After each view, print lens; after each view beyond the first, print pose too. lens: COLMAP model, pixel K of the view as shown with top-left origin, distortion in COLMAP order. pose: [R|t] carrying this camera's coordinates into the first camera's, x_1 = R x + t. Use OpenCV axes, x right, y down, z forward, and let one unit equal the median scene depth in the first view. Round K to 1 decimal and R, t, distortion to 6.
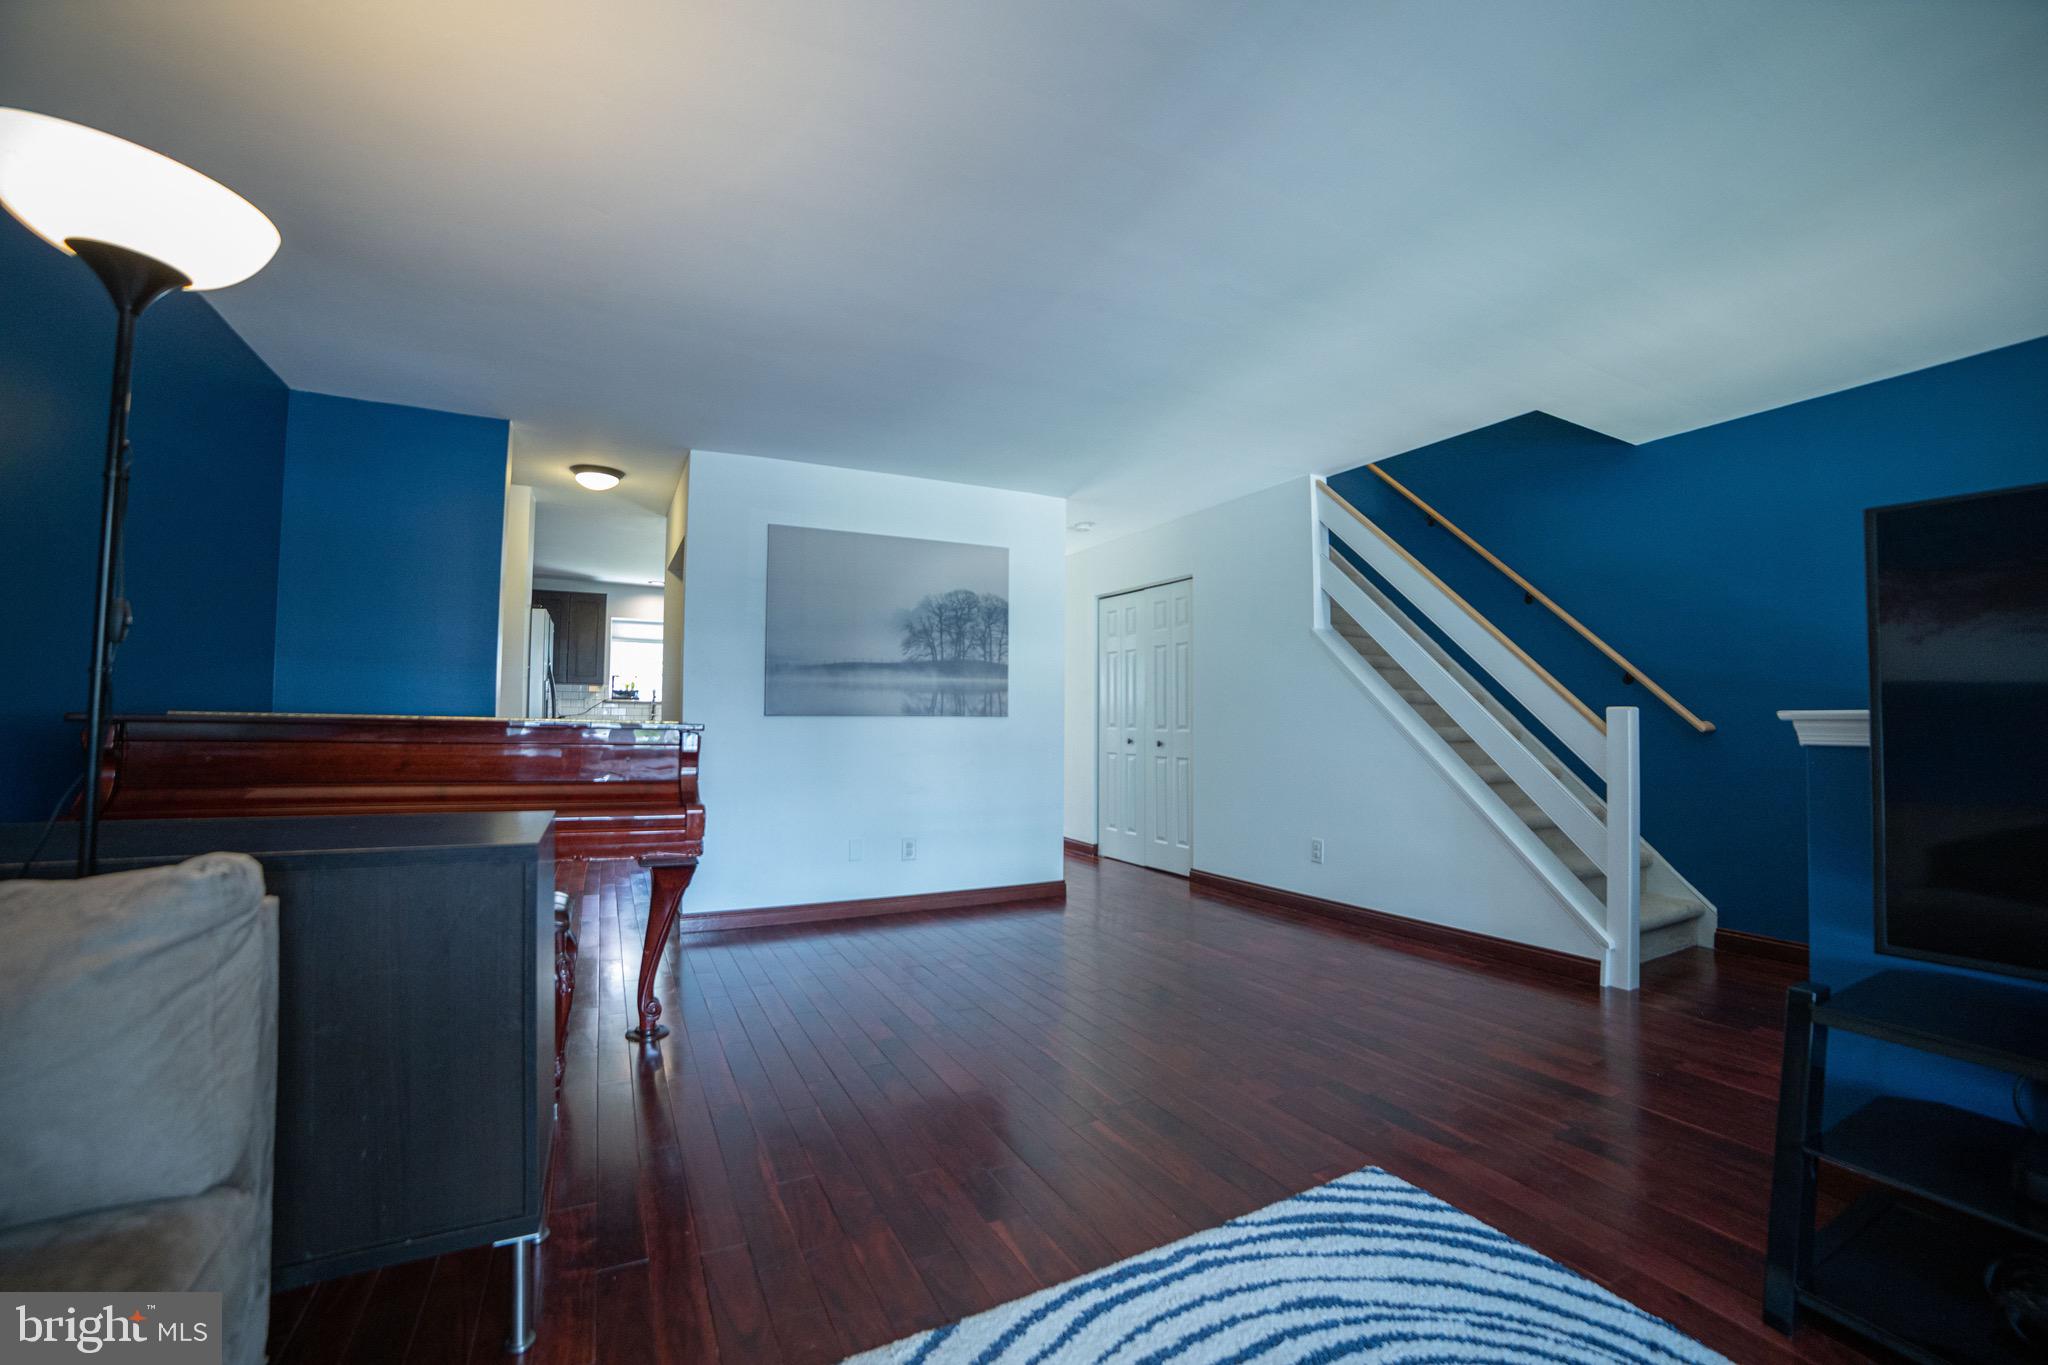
lens RADIAL K [[840.5, 0, 1028.7], [0, 840.5, 693.8], [0, 0, 1]] dist [-0.099722, 0.033604]
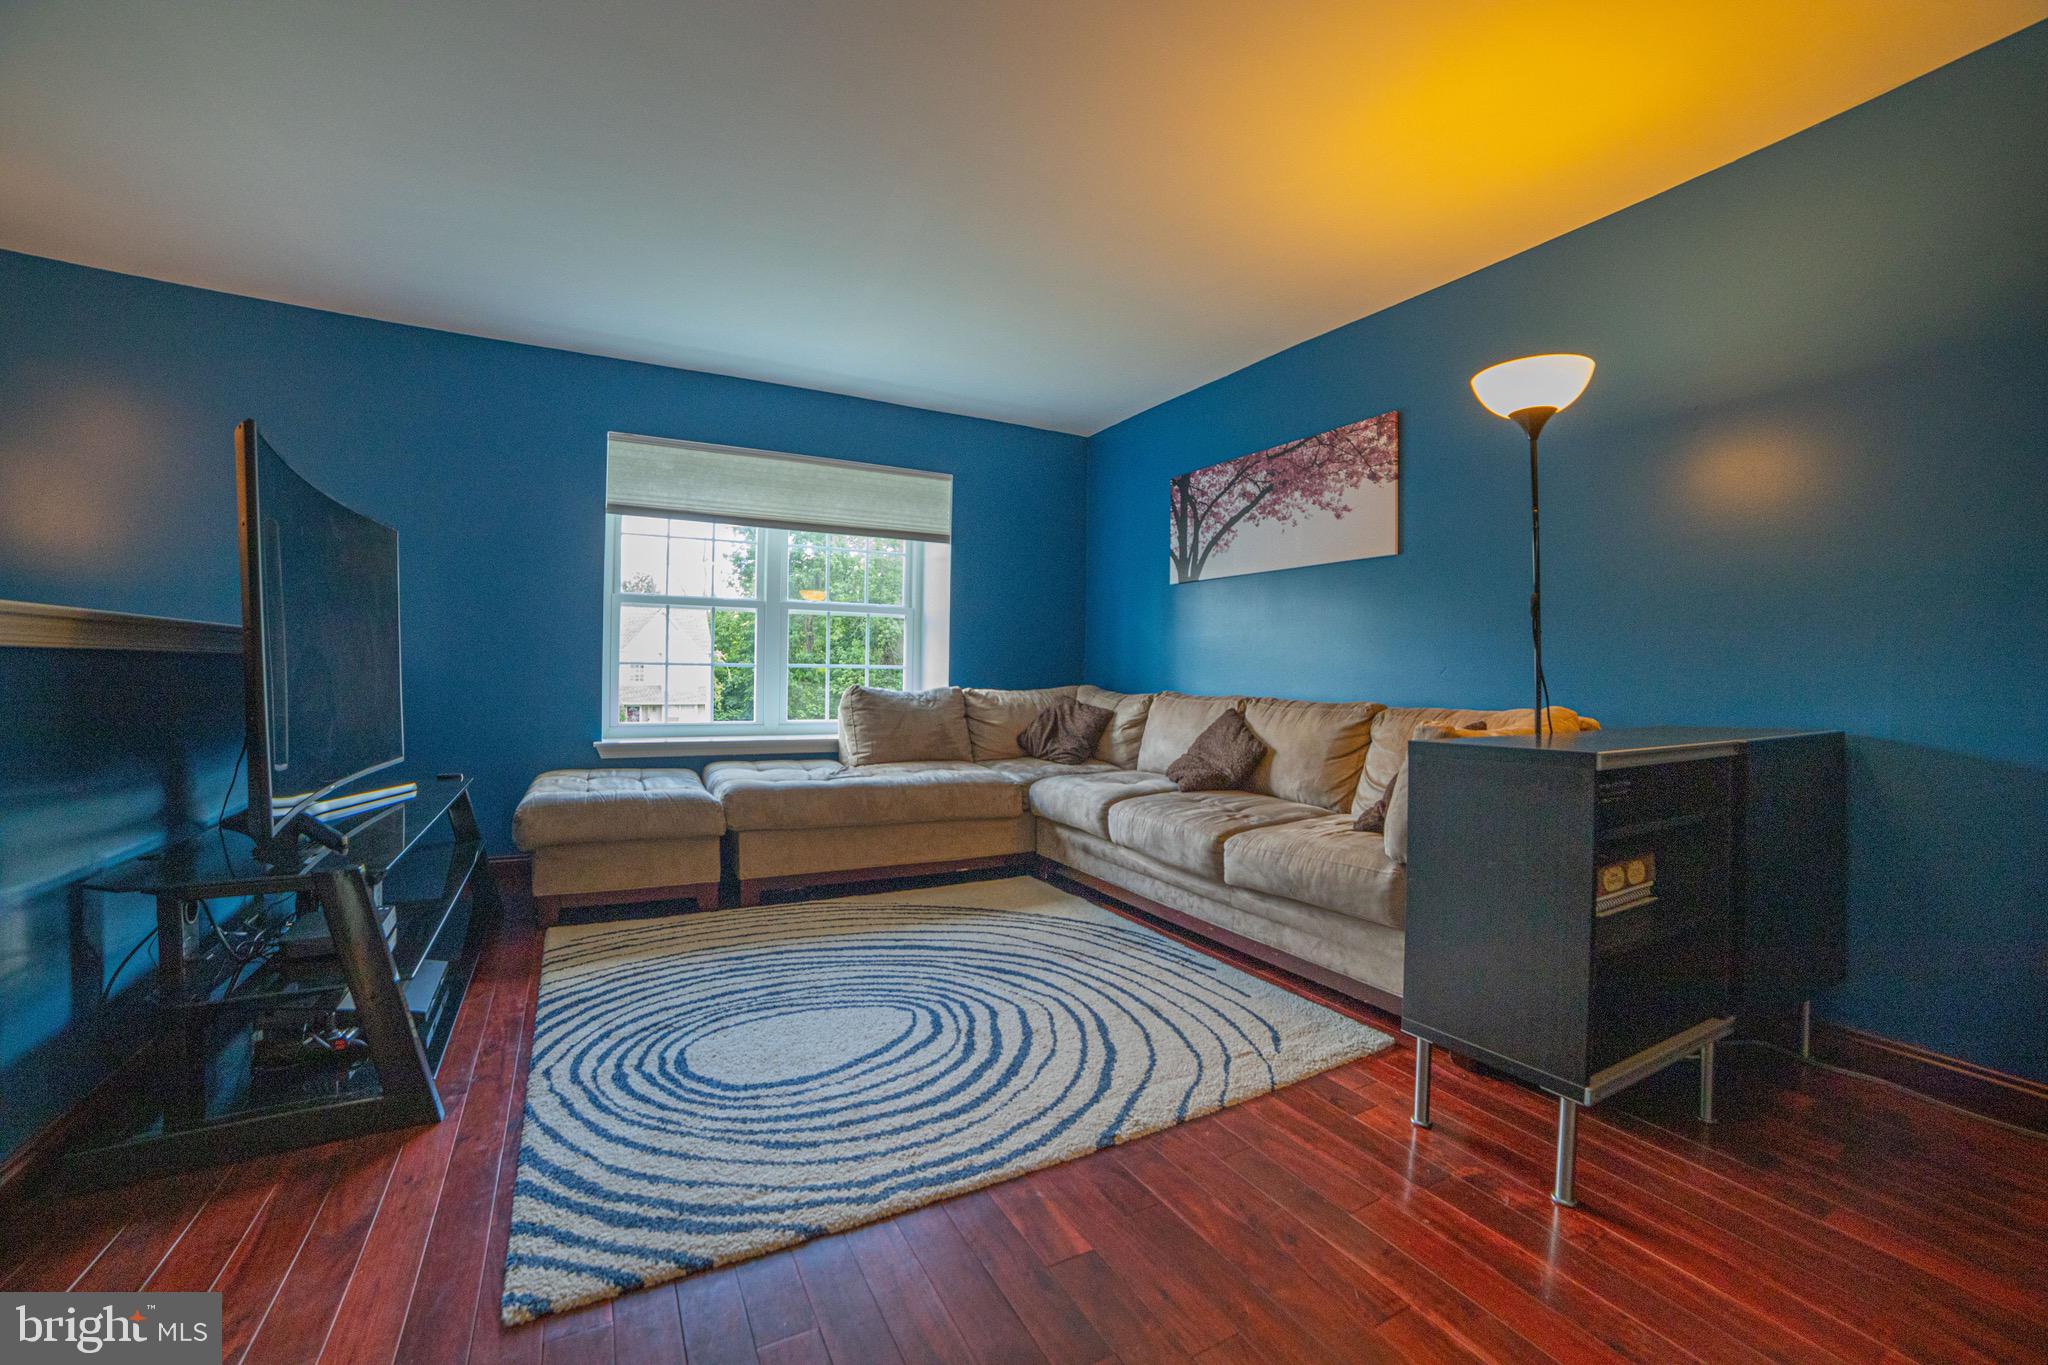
lens RADIAL K [[840.5, 0, 1028.7], [0, 840.5, 693.8], [0, 0, 1]] dist [-0.099722, 0.033604]
pose [[-0.999444, -0.028827, -0.016752, 0.016337], [-0.028833, 0.999584, 0.000116, 0.032237], [0.016742, 0.000599, -0.999860, 0.647222]]
